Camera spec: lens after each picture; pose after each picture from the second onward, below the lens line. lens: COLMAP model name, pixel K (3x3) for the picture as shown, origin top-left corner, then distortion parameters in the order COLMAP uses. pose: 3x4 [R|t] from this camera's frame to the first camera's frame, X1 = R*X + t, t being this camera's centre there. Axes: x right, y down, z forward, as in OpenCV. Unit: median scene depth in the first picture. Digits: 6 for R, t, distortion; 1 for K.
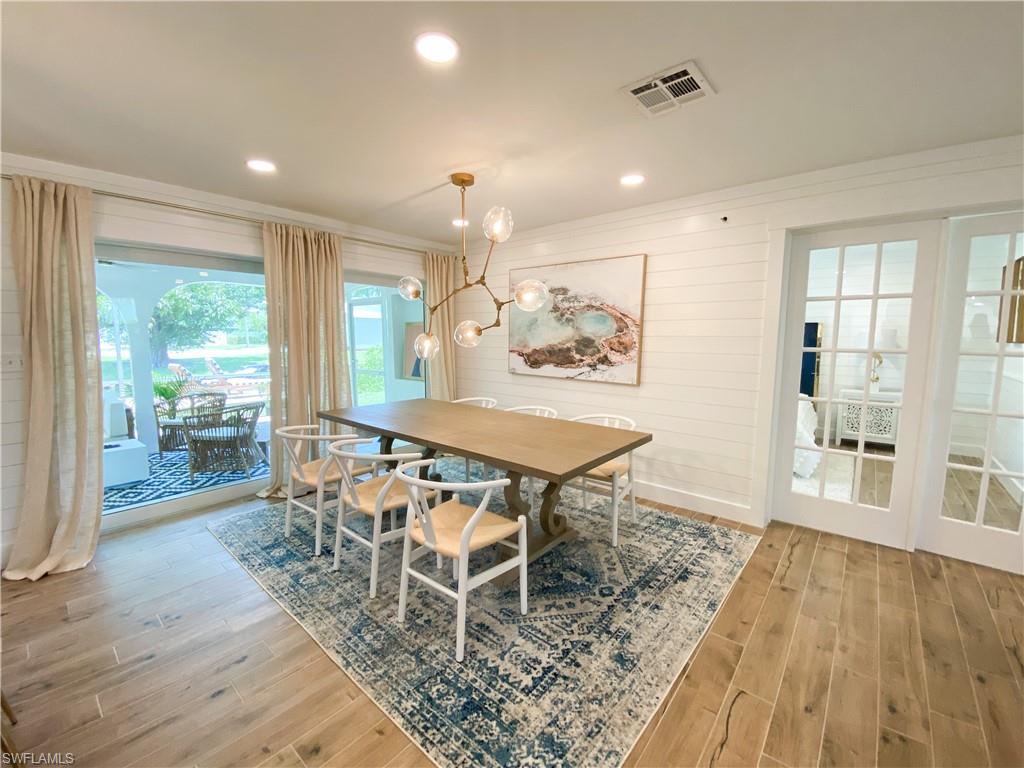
lens RADIAL K [[416.4, 0, 514.1], [0, 416.4, 381.8], [0, 0, 1]] dist [0.024401, -0.021928]
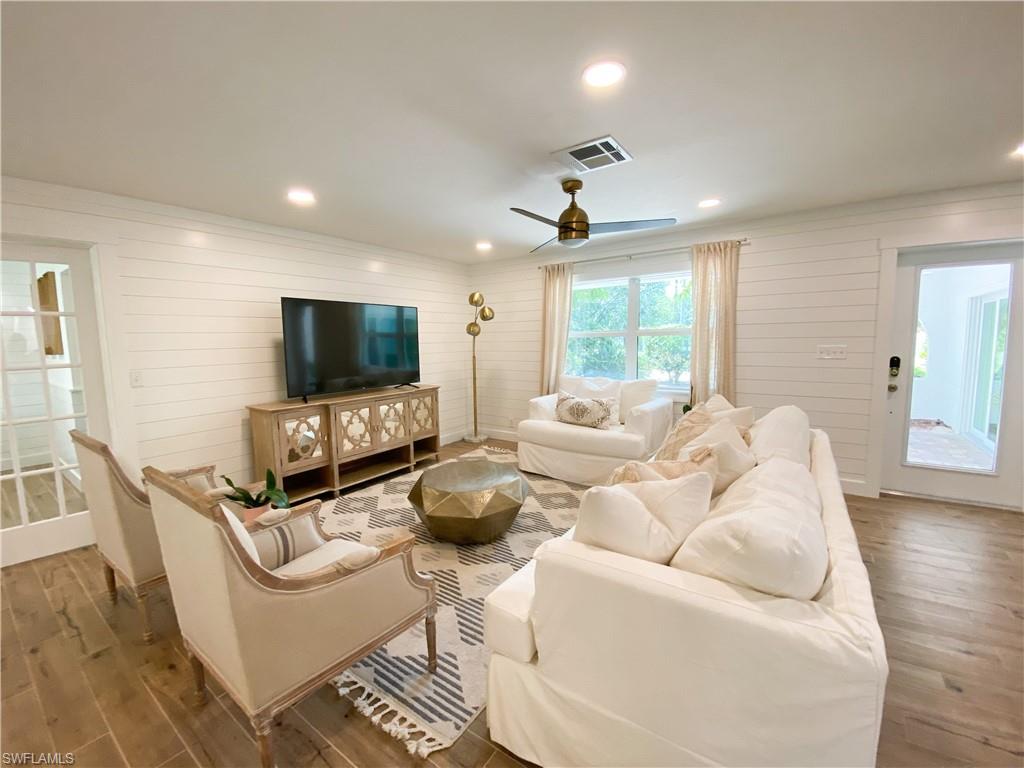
lens RADIAL K [[416.4, 0, 514.1], [0, 416.4, 381.8], [0, 0, 1]] dist [0.024401, -0.021928]
pose [[-0.080748, -0.108229, 0.990841, -0.009743], [0.128824, 0.984616, 0.118048, 0.011293], [-0.988374, 0.137176, -0.065563, -0.228885]]
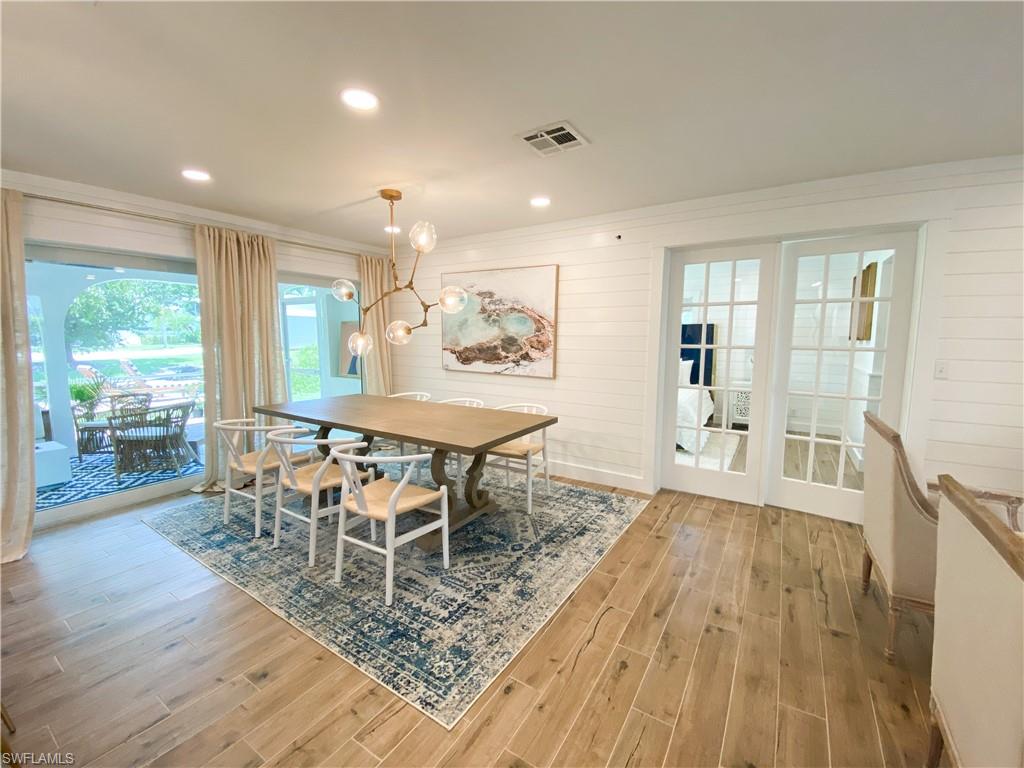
lens RADIAL K [[416.4, 0, 514.1], [0, 416.4, 381.8], [0, 0, 1]] dist [0.024401, -0.021928]
pose [[0.991520, -0.014050, 0.129194, 0.052154], [0.013927, 0.999901, 0.001858, 0.018789], [-0.129207, -0.000043, 0.991618, -0.153777]]
